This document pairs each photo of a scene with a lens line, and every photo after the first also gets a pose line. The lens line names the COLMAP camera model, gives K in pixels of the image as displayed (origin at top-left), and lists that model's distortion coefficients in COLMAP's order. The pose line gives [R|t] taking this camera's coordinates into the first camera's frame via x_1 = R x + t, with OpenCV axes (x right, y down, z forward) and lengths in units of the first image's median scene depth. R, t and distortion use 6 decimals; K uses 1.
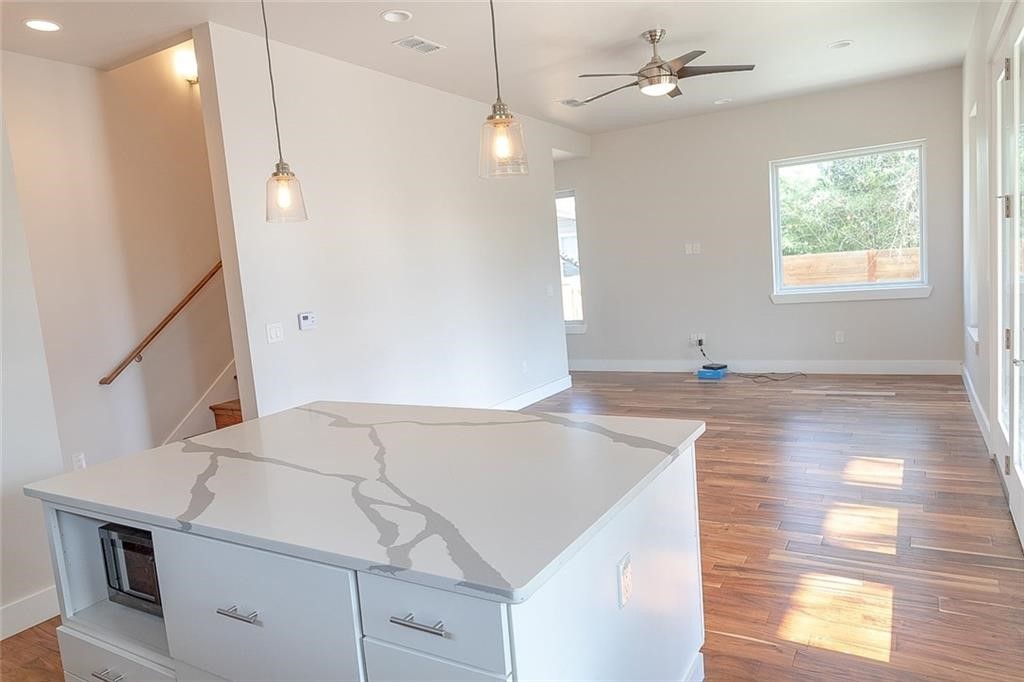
lens RADIAL K [[675.9, 0, 509.9], [0, 675.9, 335.1], [0, 0, 1]] dist [0.009183, -0.011628]
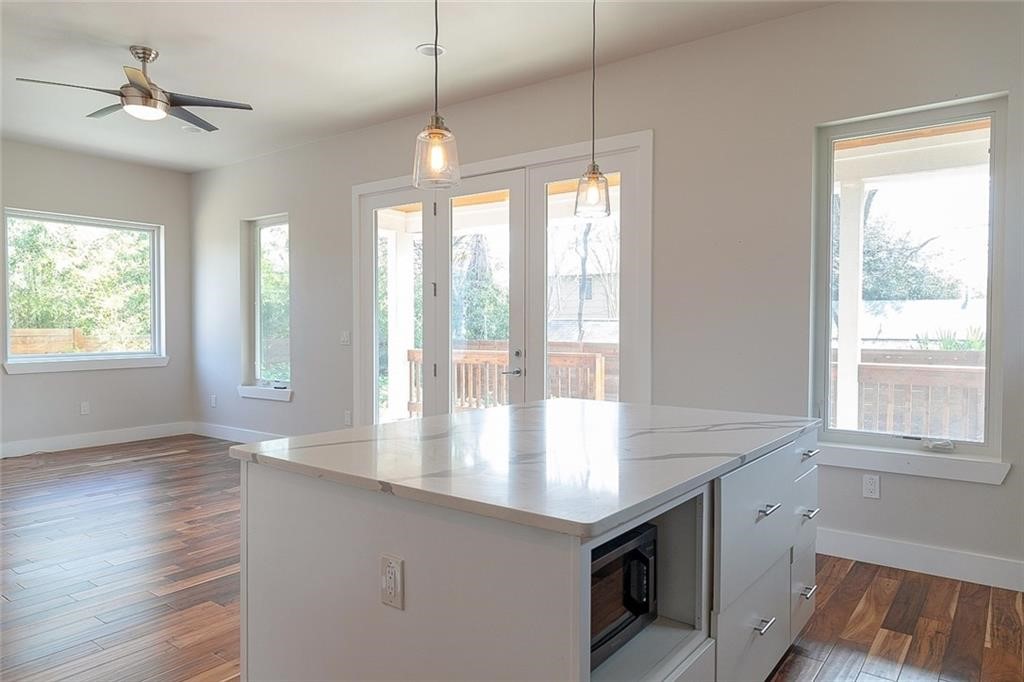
lens RADIAL K [[675.9, 0, 517.8], [0, 675.9, 342.4], [0, 0, 1]] dist [0.009183, -0.011628]
pose [[0.084333, 0.054962, 0.994921, -0.412766], [0.096084, 0.993376, -0.063021, 0.029276], [-0.991794, 0.100910, 0.078494, 0.315250]]
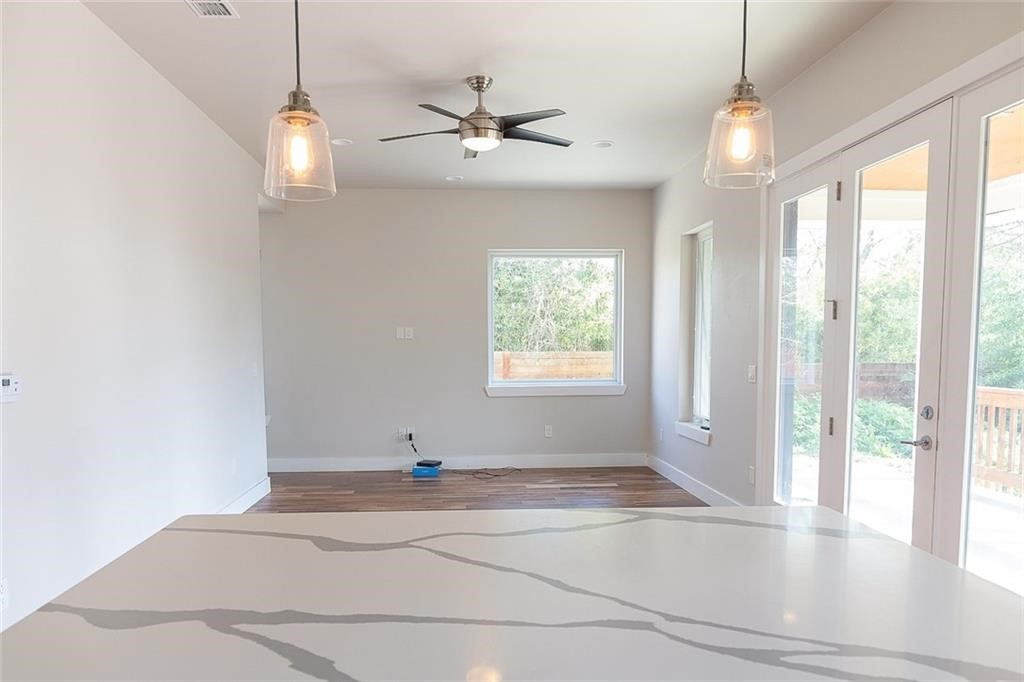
lens RADIAL K [[728.9, 0, 508.0], [0, 728.9, 395.9], [0, 0, 1]] dist [0.015279, 0.005079]
pose [[0.814470, 0.035815, 0.579099, -0.195695], [-0.002794, 0.998324, -0.057812, 0.013327], [-0.580199, 0.045468, 0.813205, 0.147424]]
